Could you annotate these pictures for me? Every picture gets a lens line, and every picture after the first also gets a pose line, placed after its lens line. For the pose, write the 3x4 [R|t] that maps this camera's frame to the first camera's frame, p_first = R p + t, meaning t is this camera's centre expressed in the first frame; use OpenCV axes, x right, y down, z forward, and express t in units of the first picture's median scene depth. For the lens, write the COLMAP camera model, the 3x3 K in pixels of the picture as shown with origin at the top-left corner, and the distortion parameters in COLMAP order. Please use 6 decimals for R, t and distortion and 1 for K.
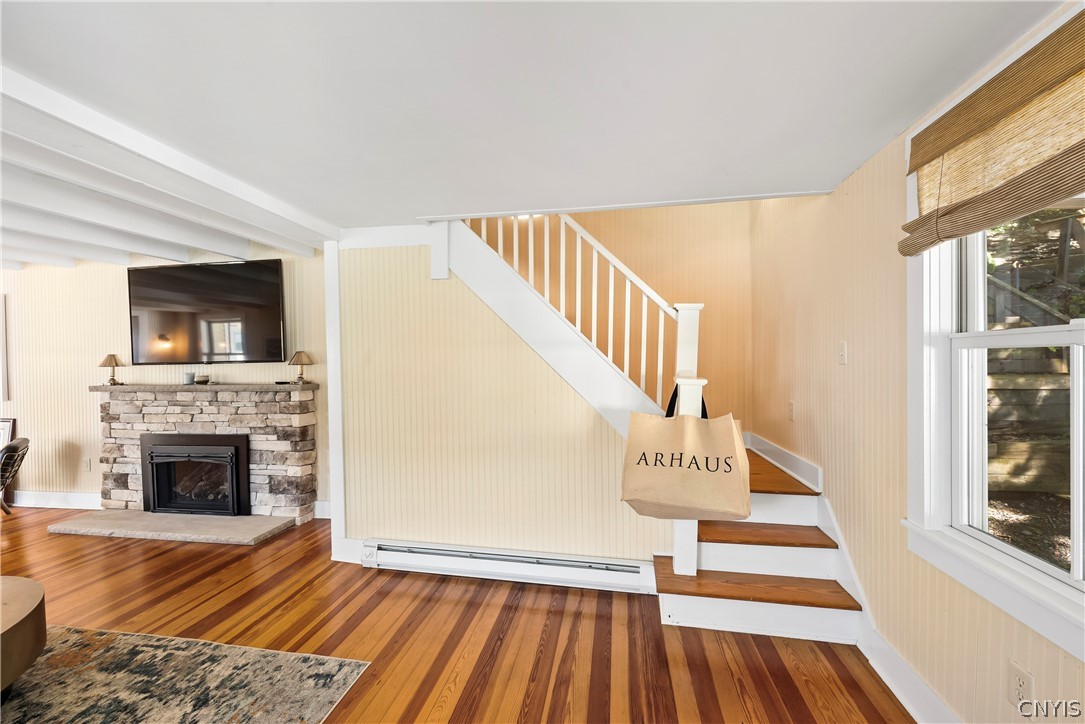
lens RADIAL K [[430.8, 0, 539.9], [0, 430.8, 360.7], [0, 0, 1]] dist [-0.010343, -0.001169]
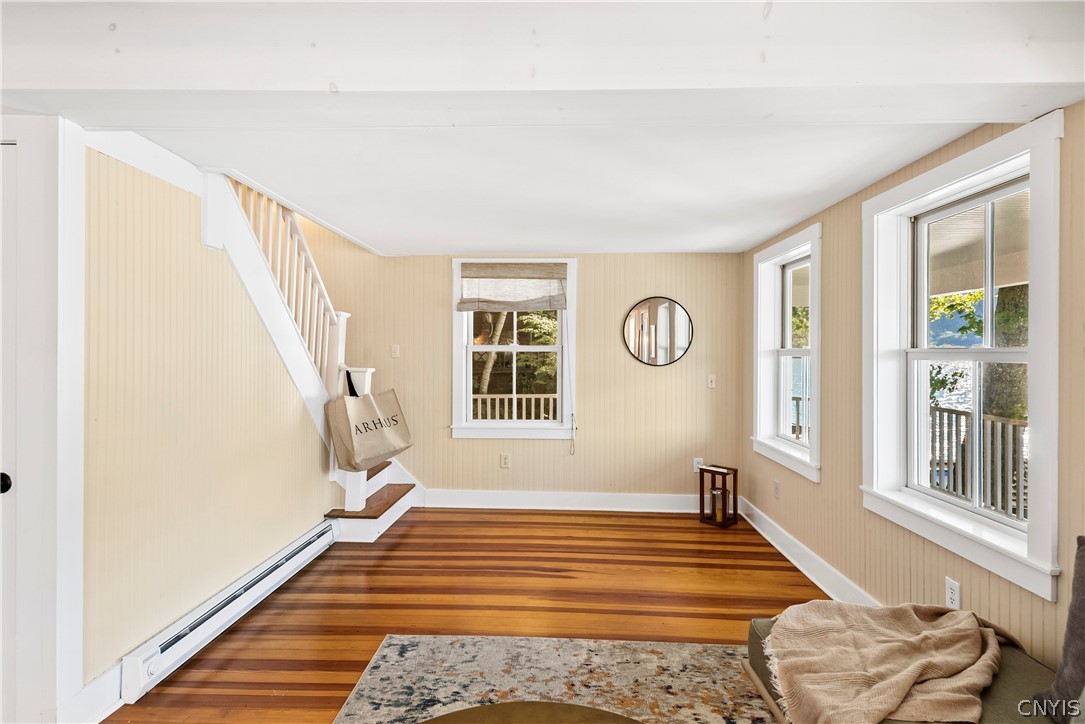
lens RADIAL K [[568.1, 0, 546.8], [0, 568.1, 340.6], [0, 0, 1]] dist [-0.001790, -0.000225]
pose [[-0.150186, 0.024490, 0.988354, -1.216659], [-0.008139, 0.999629, -0.026006, -0.004415], [-0.988624, -0.011950, -0.149931, 0.526283]]
